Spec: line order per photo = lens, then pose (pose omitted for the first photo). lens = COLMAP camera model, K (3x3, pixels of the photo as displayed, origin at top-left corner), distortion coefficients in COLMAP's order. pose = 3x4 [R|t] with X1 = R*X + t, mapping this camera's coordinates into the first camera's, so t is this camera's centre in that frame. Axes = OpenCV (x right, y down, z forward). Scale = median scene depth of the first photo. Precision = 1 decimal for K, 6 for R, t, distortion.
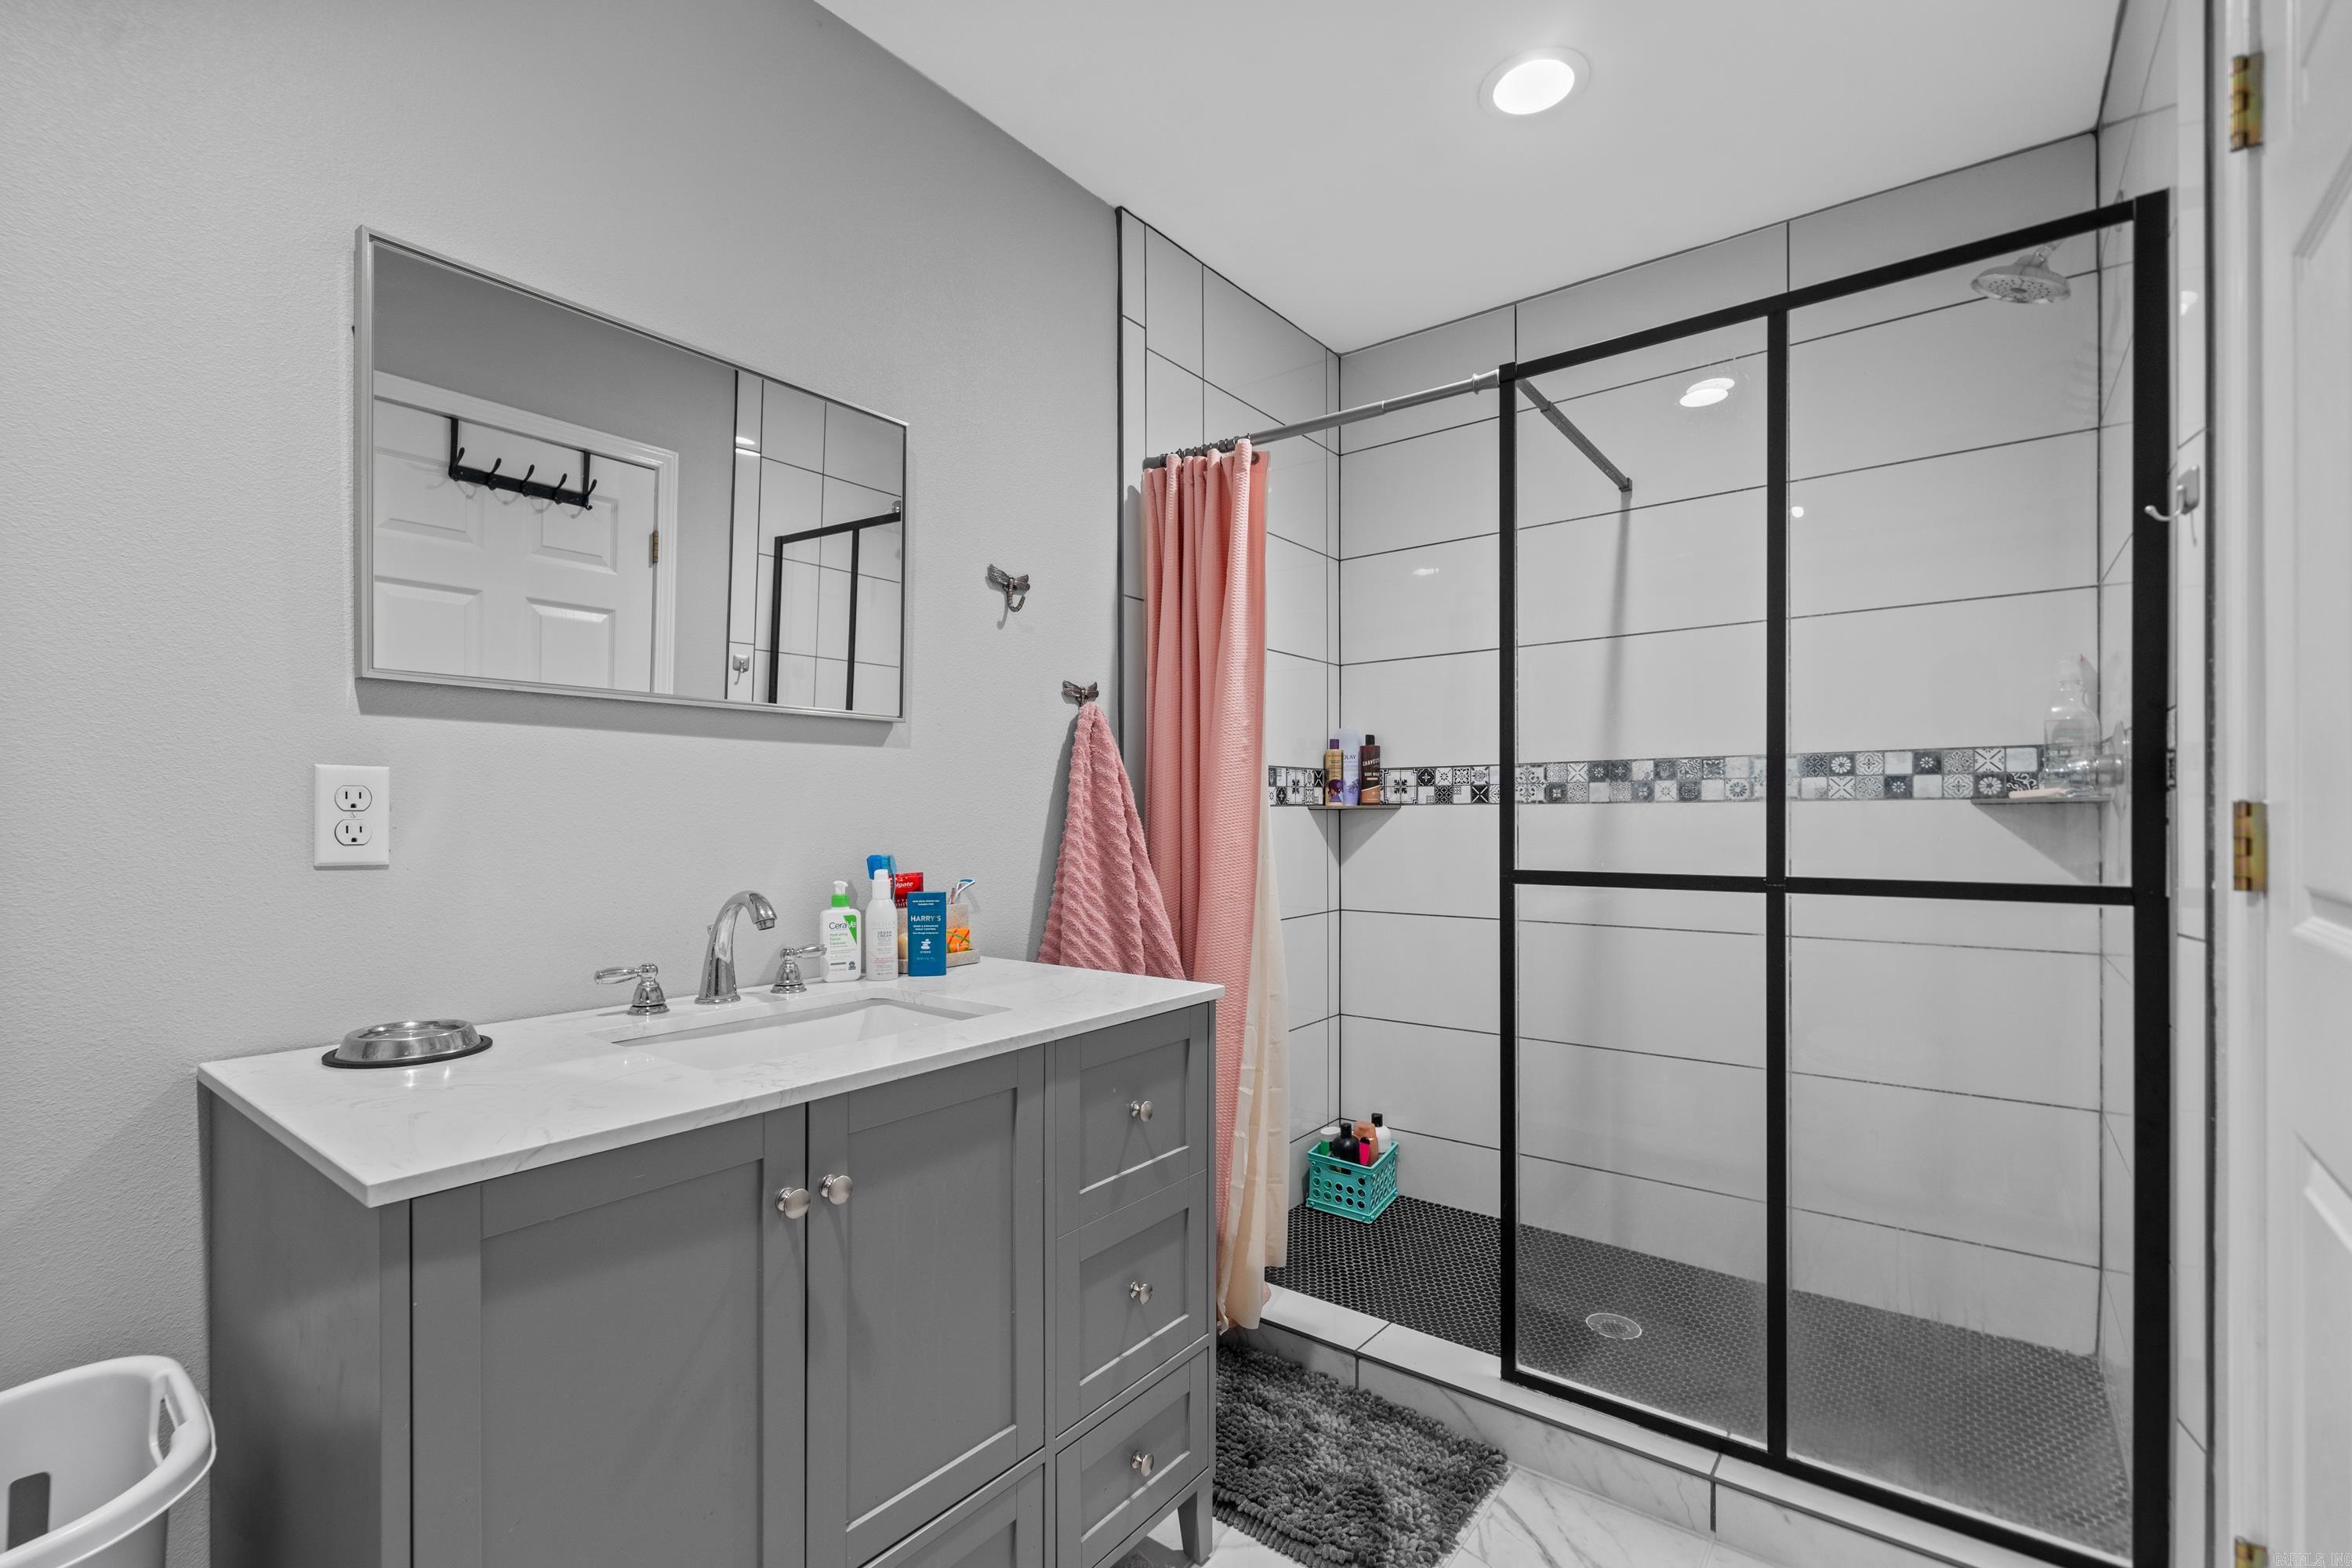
lens RADIAL K [[1042.6, 0, 1156.9], [0, 1042.6, 792.2], [0, 0, 1]] dist [0.004093, 0.001053]
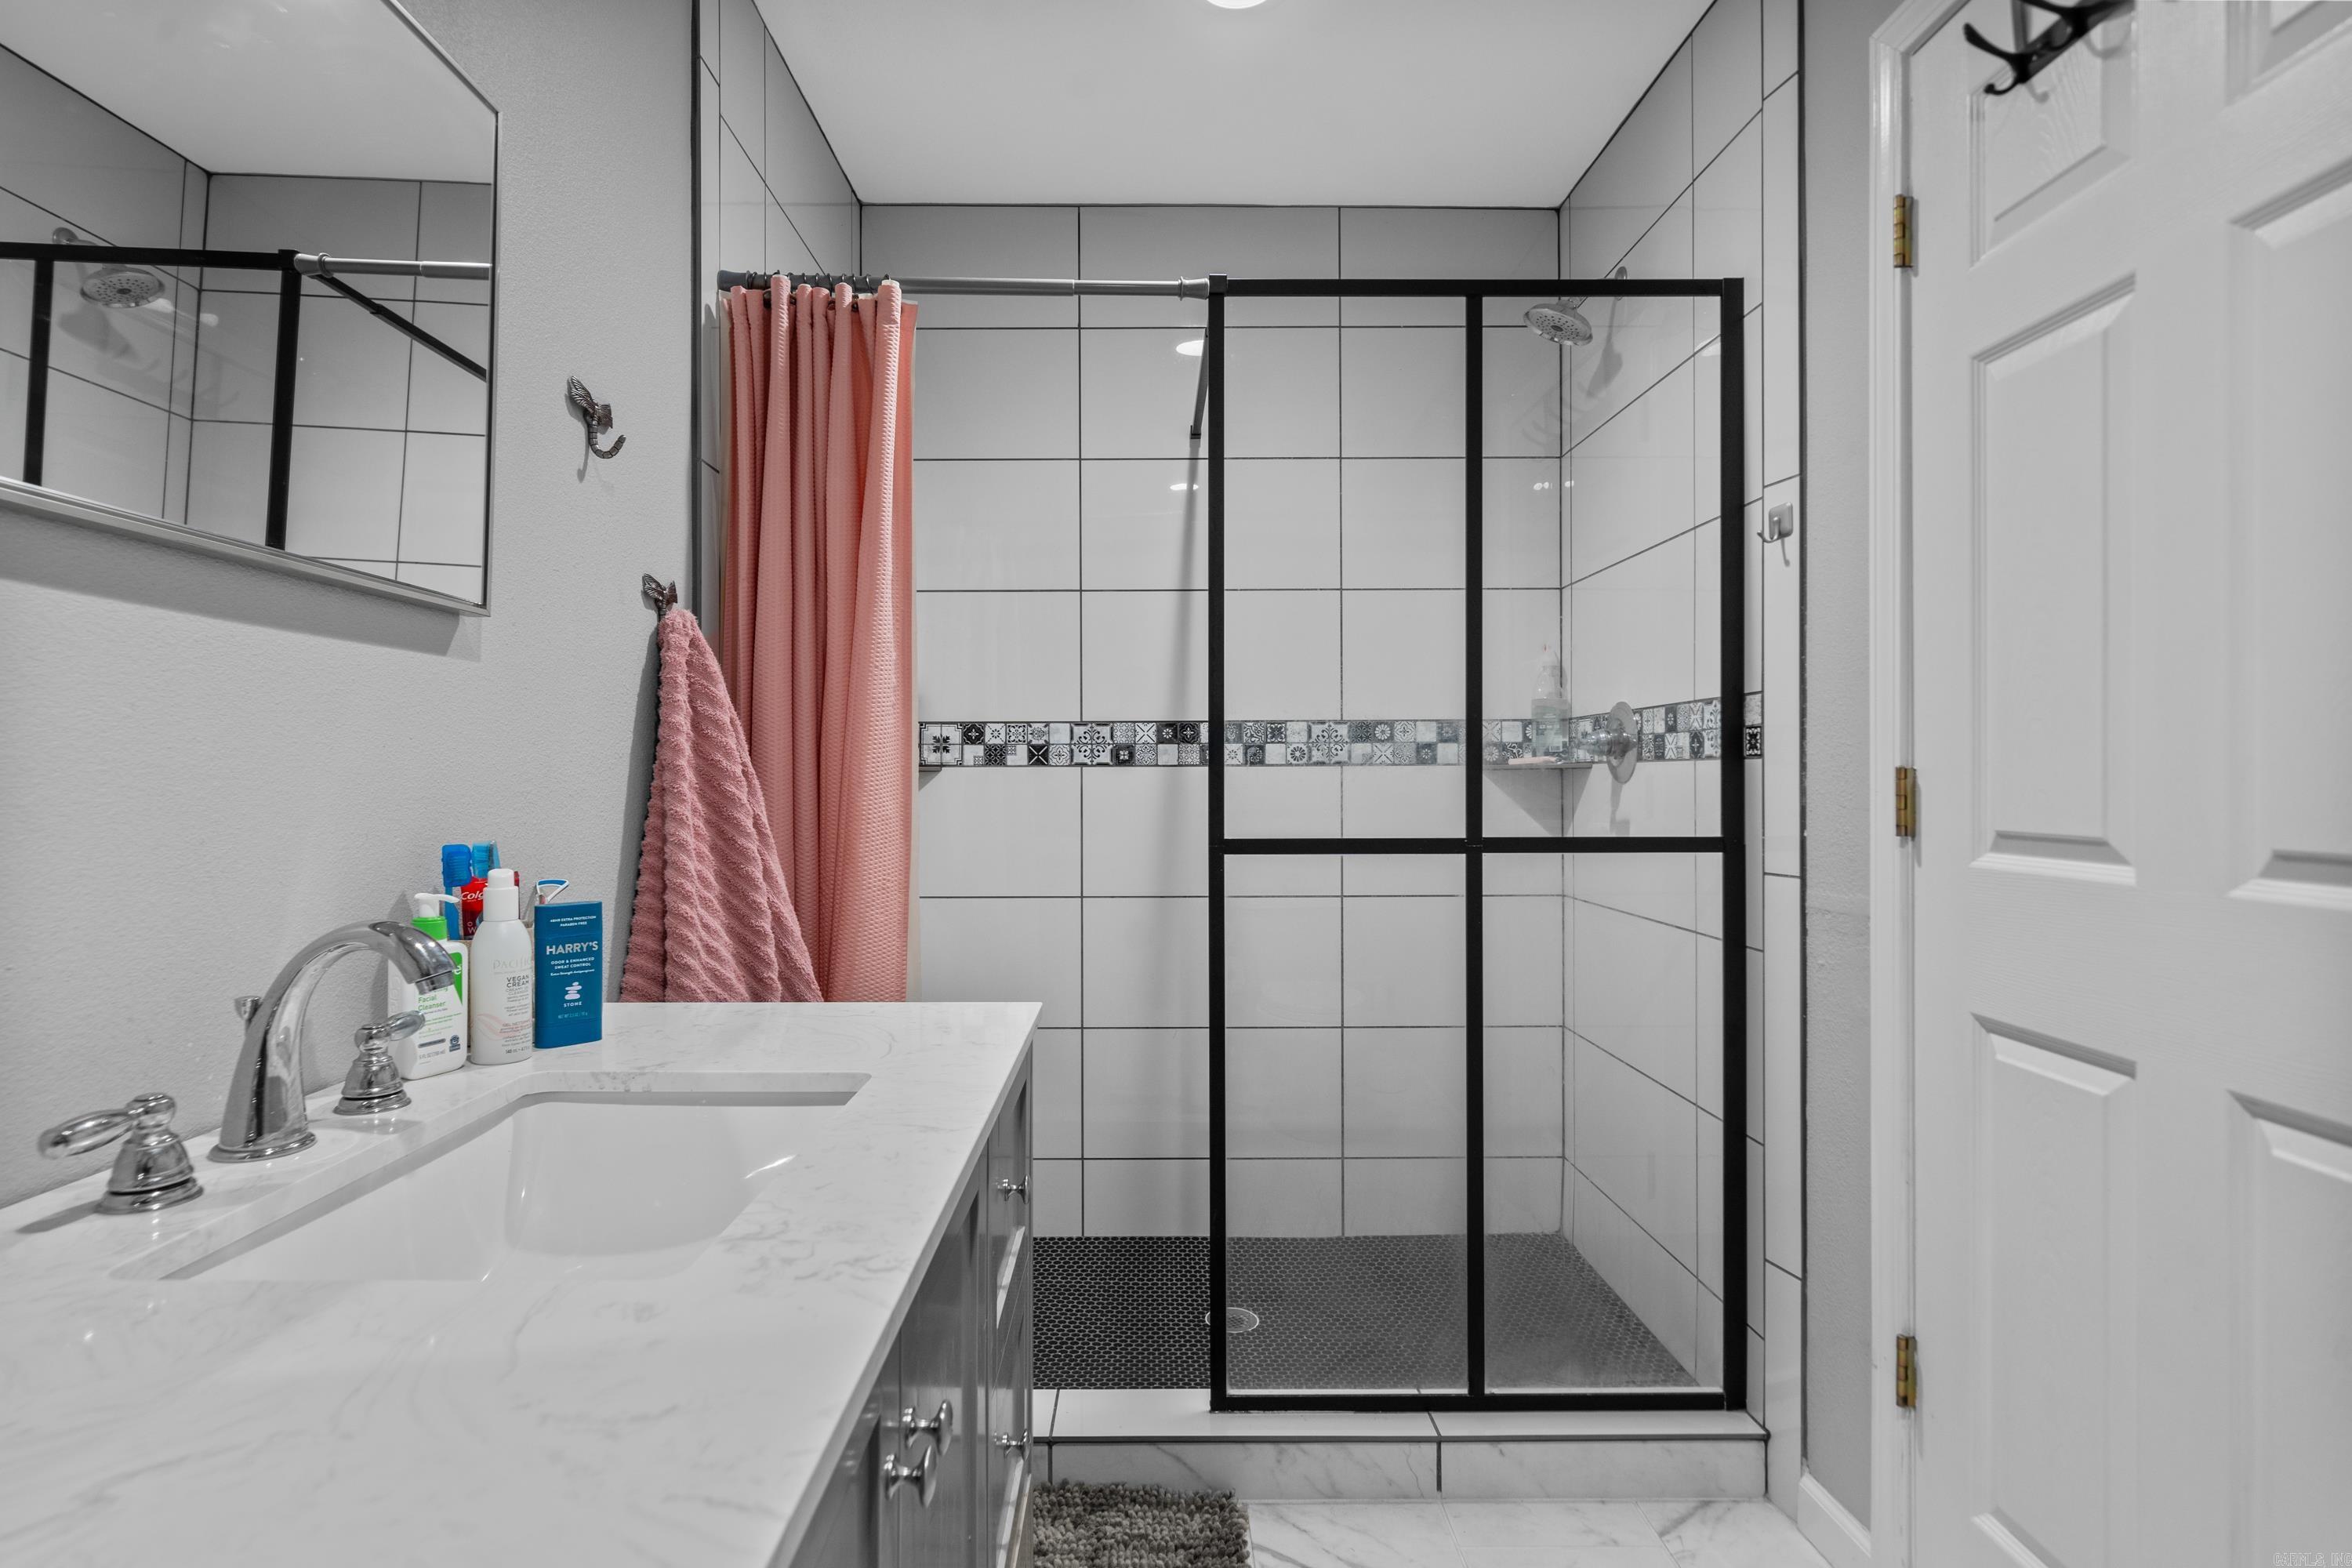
lens RADIAL K [[1189.4, 0, 1200.4], [0, 1189.4, 752.8], [0, 0, 1]] dist [-0.002534, 0.005966]
pose [[0.787752, 0.015660, 0.615794, -0.311607], [-0.014501, 0.999871, -0.006877, 0.007769], [-0.615822, -0.003512, 0.787877, 0.210969]]
